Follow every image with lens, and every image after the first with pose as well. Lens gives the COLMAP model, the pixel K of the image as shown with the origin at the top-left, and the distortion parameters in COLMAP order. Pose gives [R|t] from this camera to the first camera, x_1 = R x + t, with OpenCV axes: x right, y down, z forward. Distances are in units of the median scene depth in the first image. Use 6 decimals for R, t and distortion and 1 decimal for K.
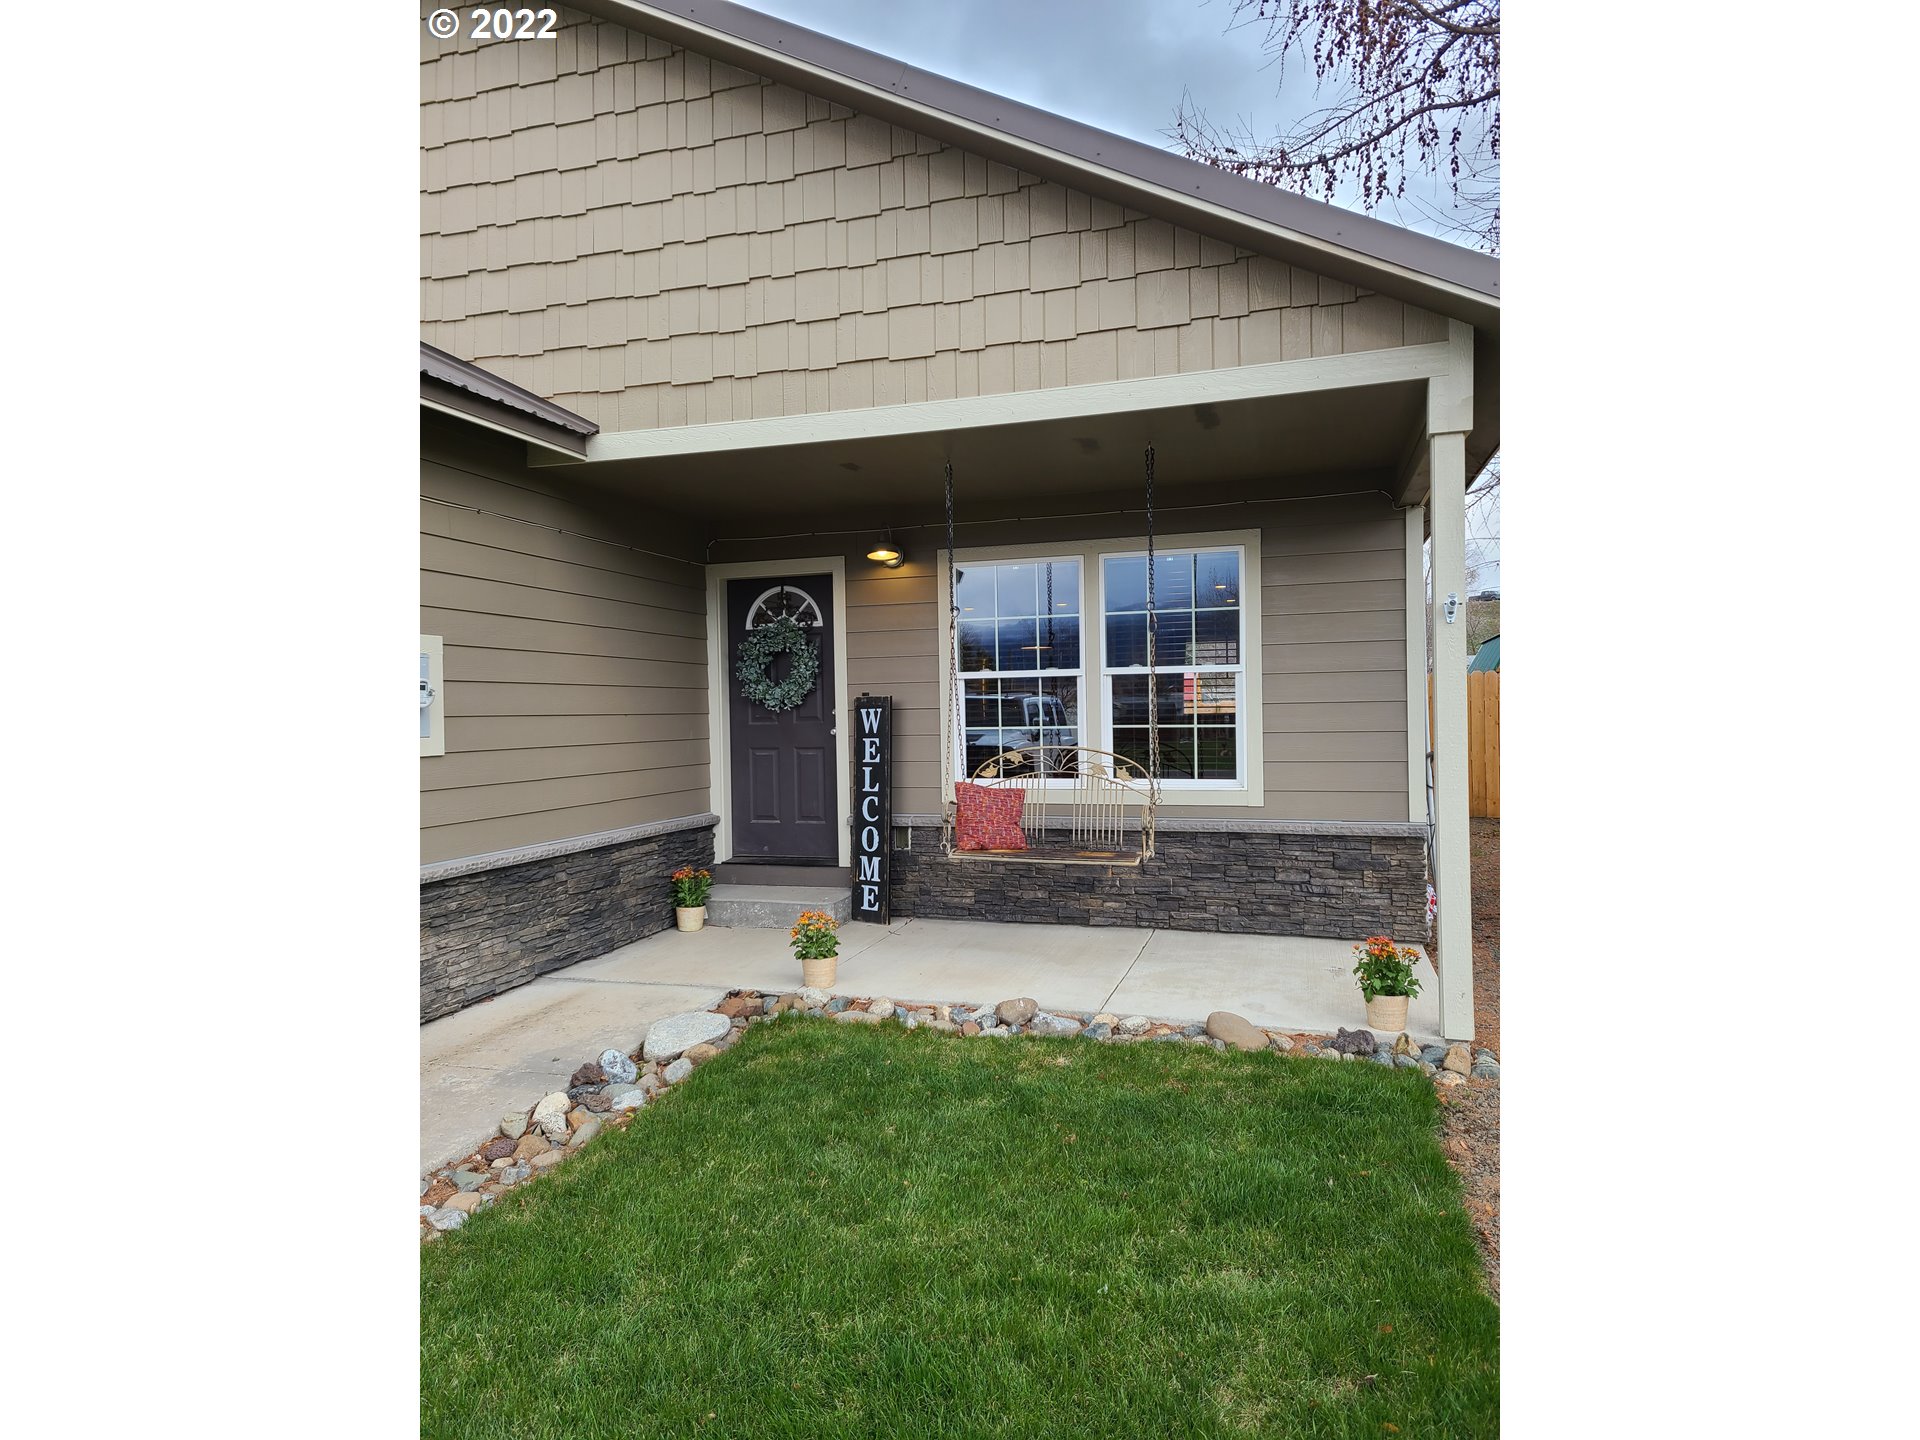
lens RADIAL K [[1064.1, 0, 963.8], [0, 1064.1, 722.5], [0, 0, 1]] dist [0.043908, -0.005789]
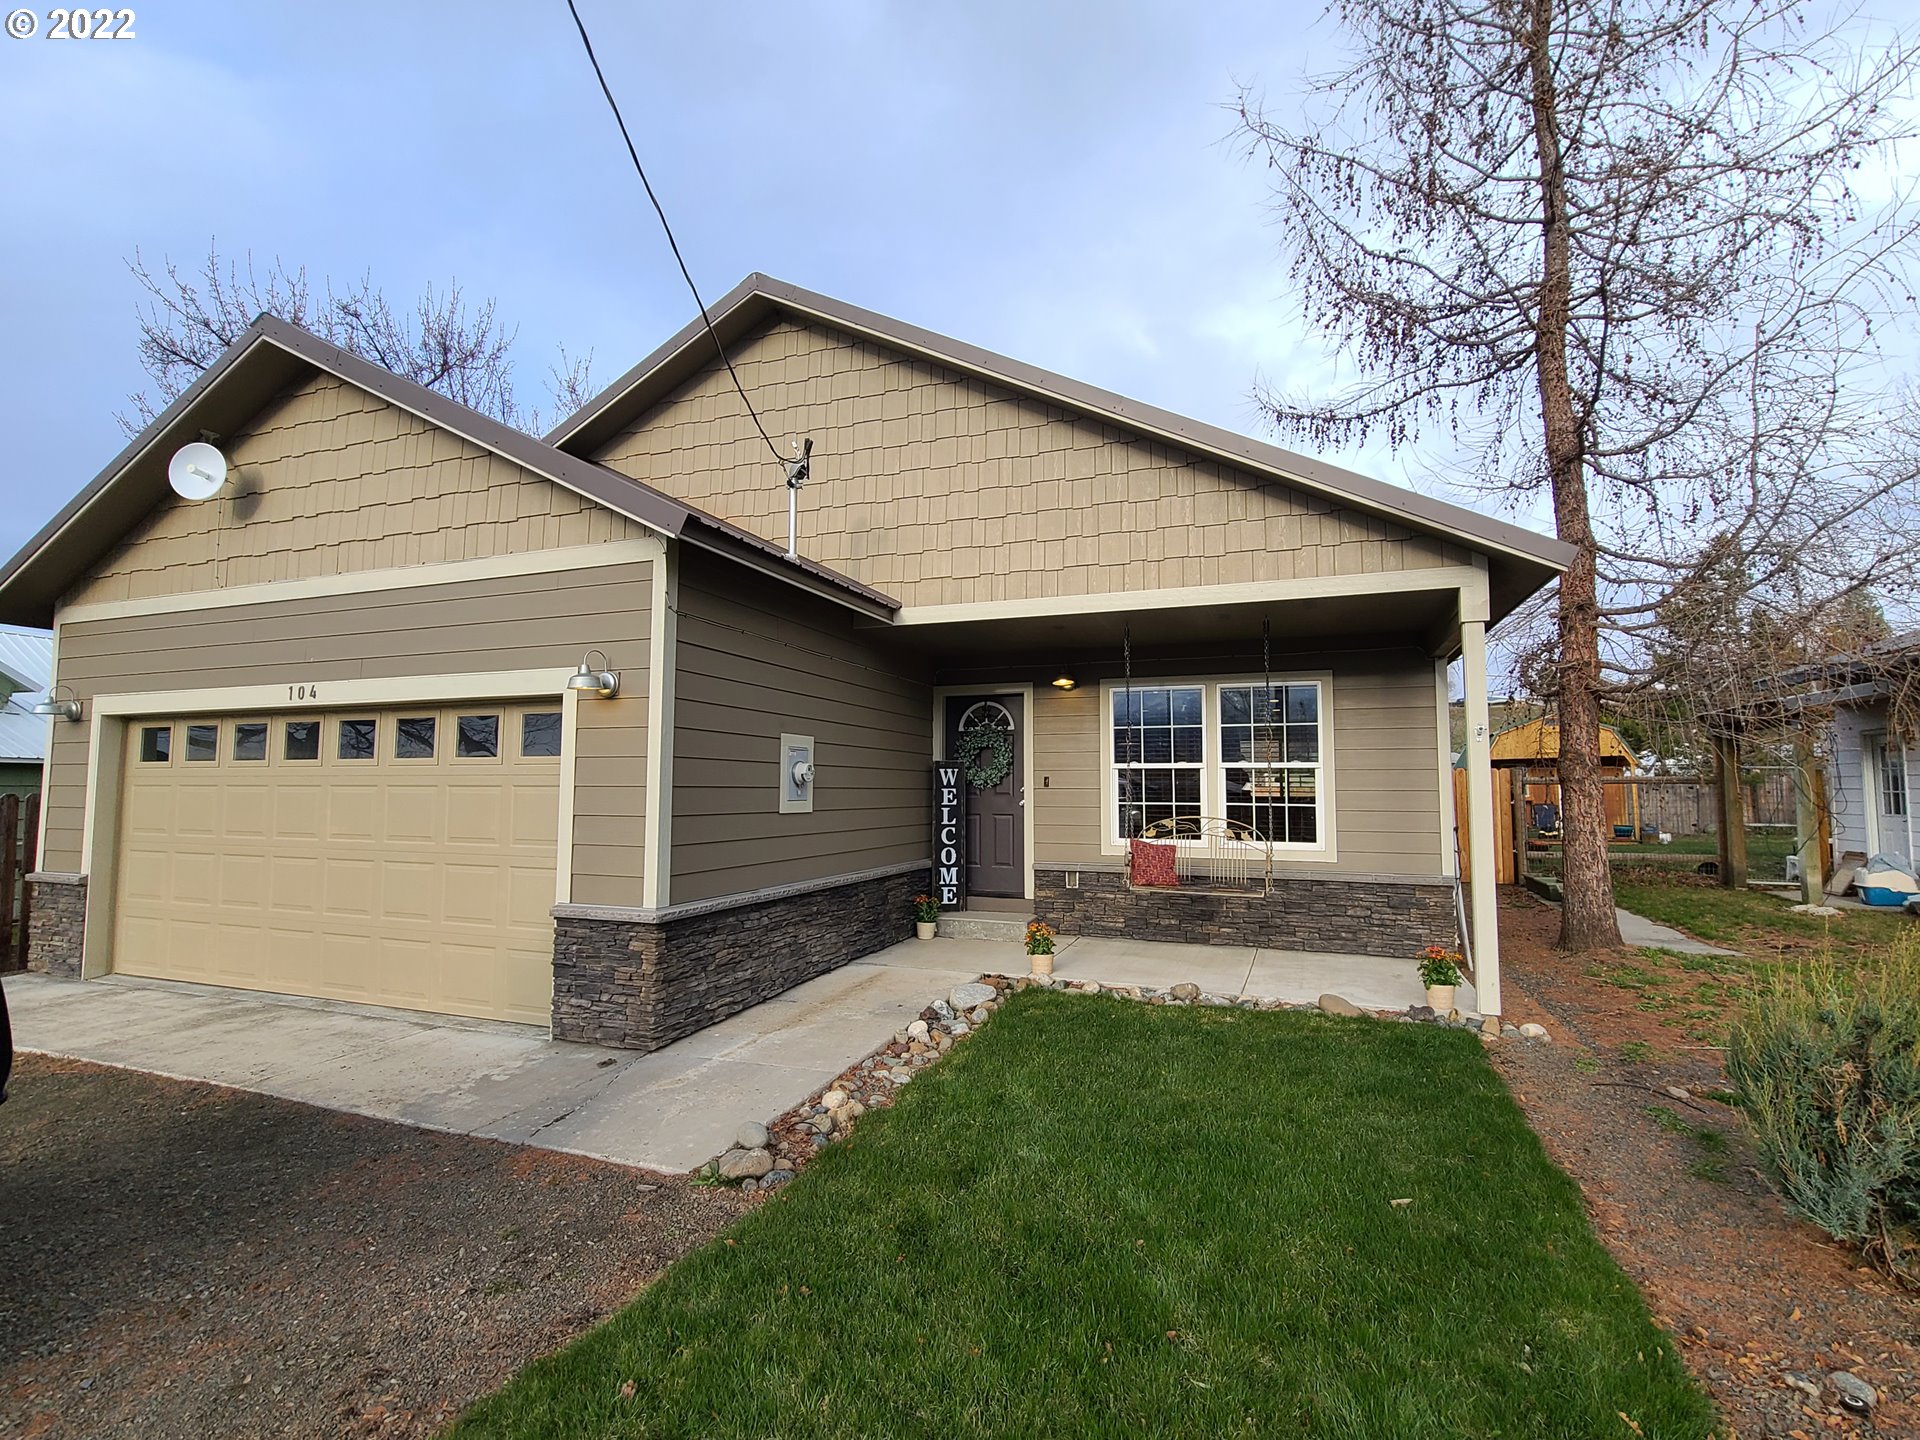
lens RADIAL K [[894.0, 0, 948.5], [0, 894.0, 723.3], [0, 0, 1]] dist [-0.003916, 0.001654]
pose [[0.997396, 0.016477, -0.070219, -0.147375], [-0.022361, 0.996227, -0.083856, 0.004784], [0.068572, 0.085207, 0.994001, -0.225560]]
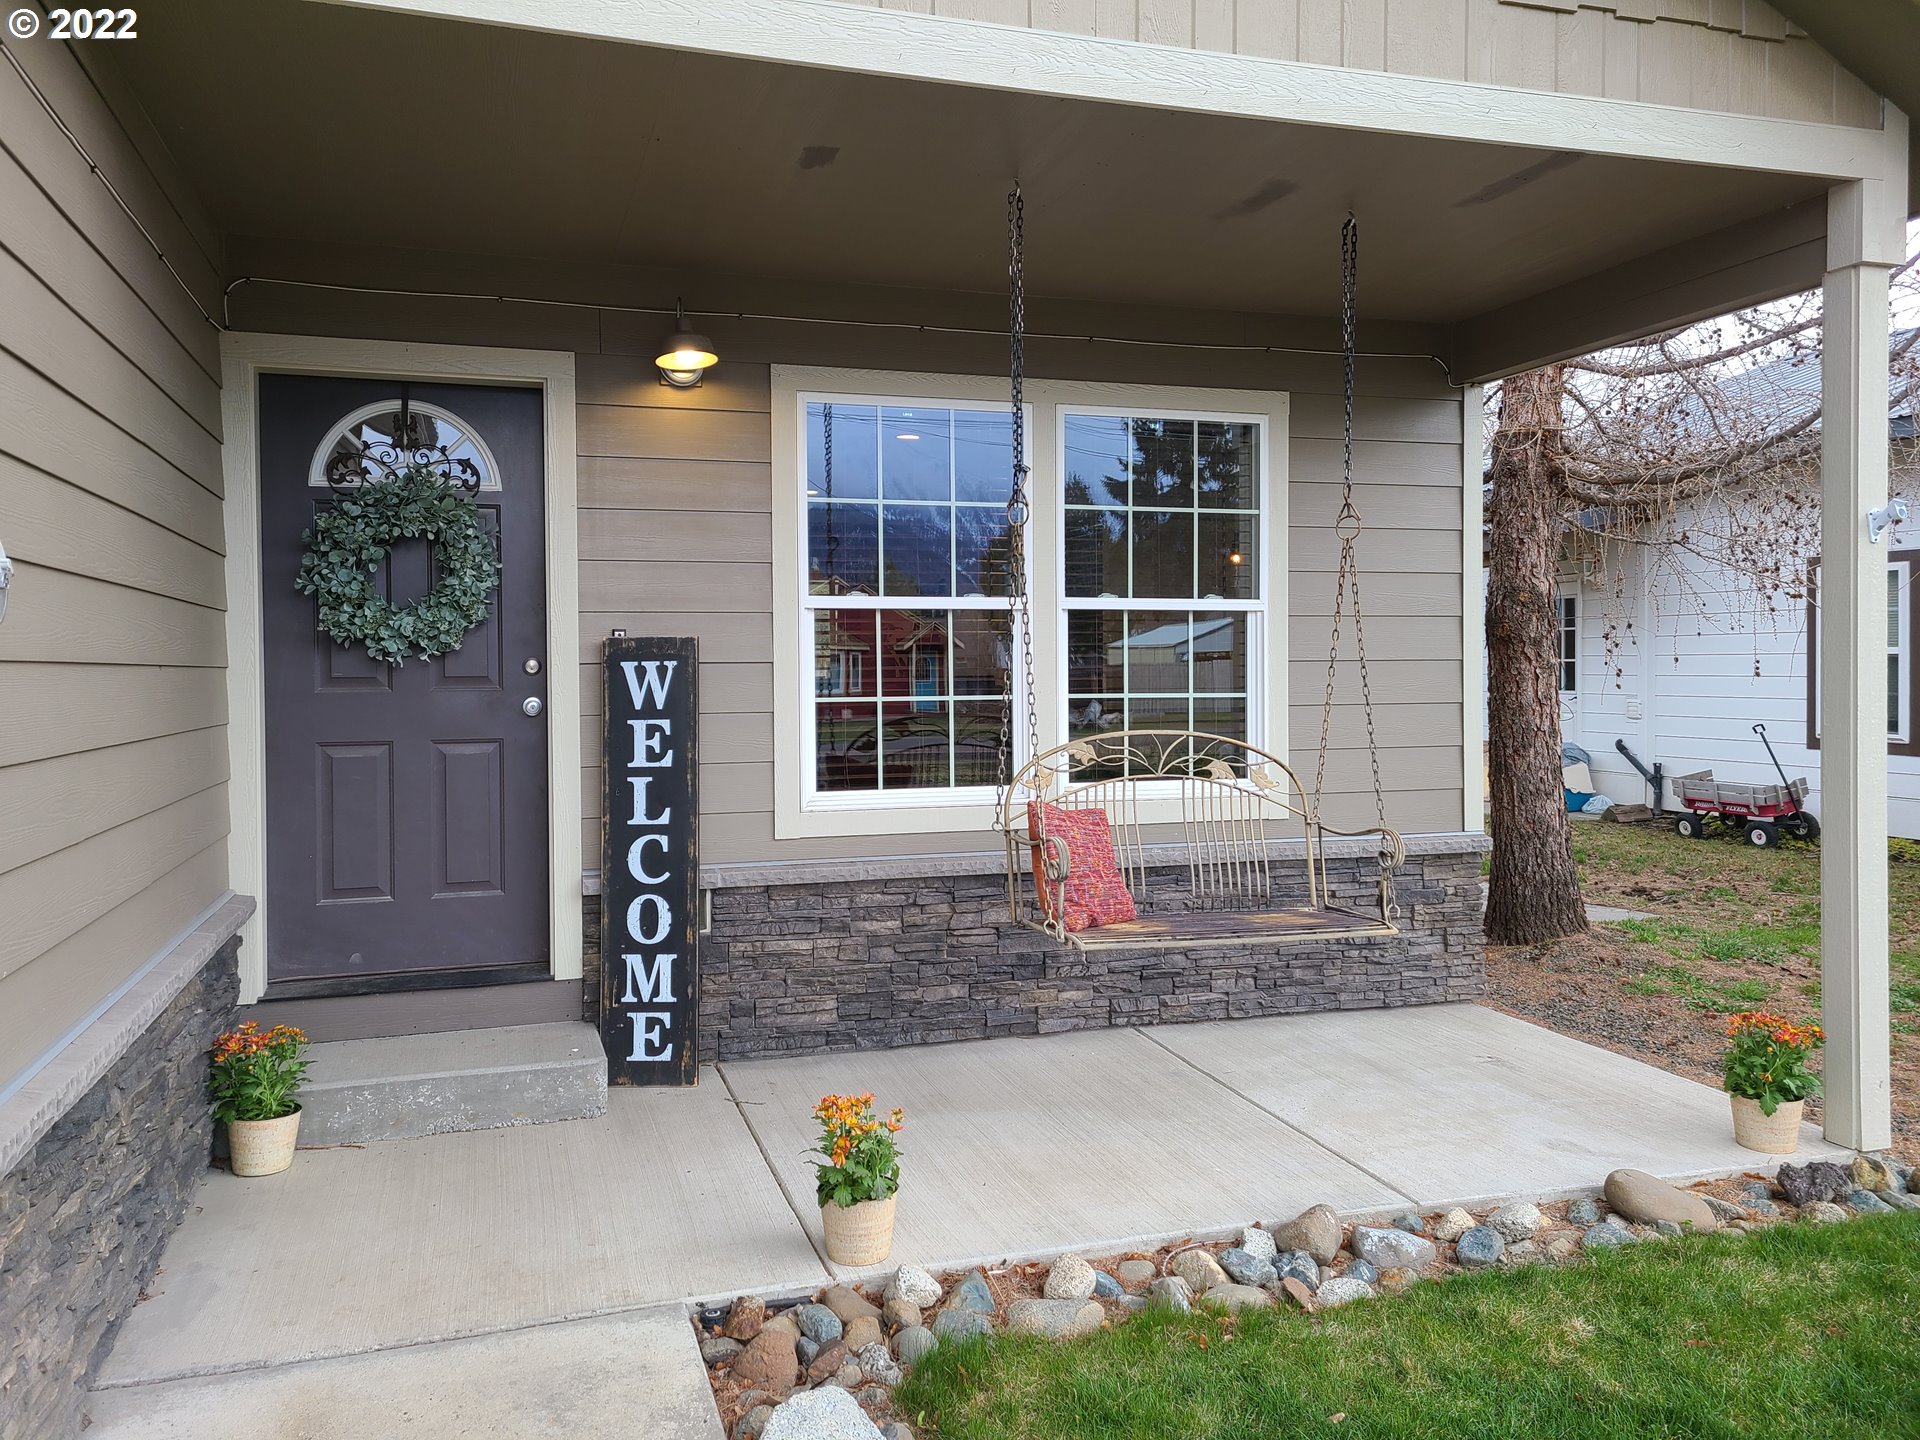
lens RADIAL K [[1501.8, 0, 955.8], [0, 1501.8, 677.7], [0, 0, 1]] dist [0.070146, 0.001401]
pose [[0.821536, 0.004363, 0.570140, -0.386621], [-0.002994, 0.999990, -0.003338, -0.003239], [-0.570149, 0.001035, 0.821541, 0.338229]]
